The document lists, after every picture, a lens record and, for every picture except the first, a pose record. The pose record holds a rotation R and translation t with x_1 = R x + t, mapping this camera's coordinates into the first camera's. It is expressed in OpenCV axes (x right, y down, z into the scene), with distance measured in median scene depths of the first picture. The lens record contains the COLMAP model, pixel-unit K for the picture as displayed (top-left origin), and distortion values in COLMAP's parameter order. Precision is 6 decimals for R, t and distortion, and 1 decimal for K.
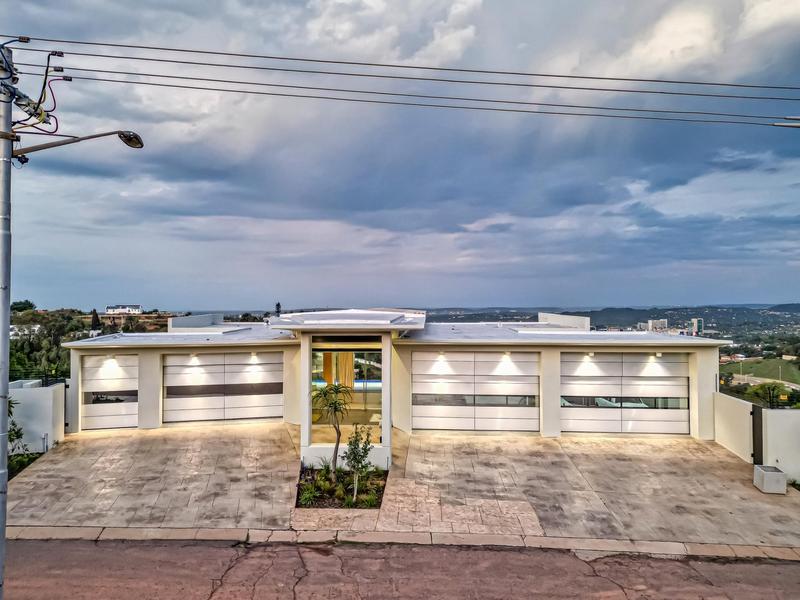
lens RADIAL K [[575.3, 0, 400.0], [0, 575.3, 300.0], [0, 0, 1]] dist [0.025239, -0.007995]
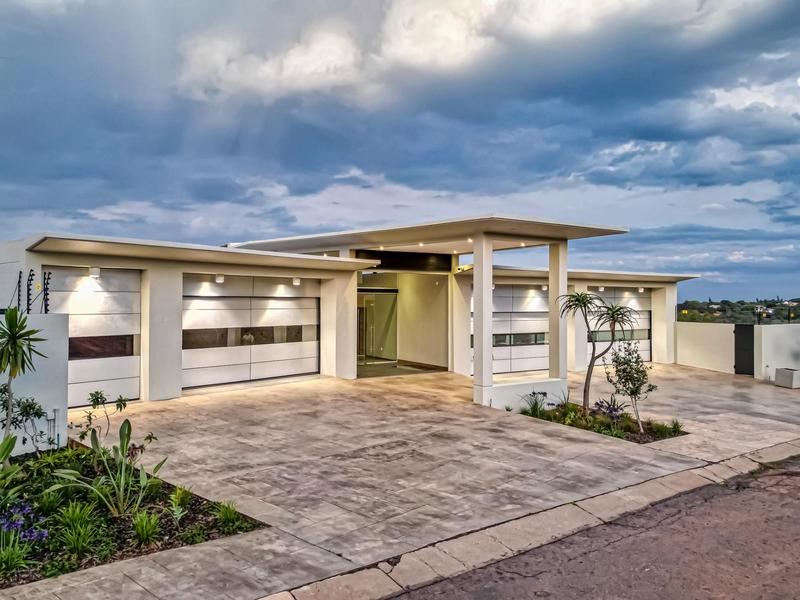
lens RADIAL K [[575.3, 0, 400.0], [0, 575.3, 300.0], [0, 0, 1]] dist [0.025239, -0.007995]
pose [[0.800496, 0.009674, 0.599260, -0.765384], [-0.007188, 0.999953, -0.006541, 0.164776], [-0.599295, 0.000929, 0.800528, 0.526708]]
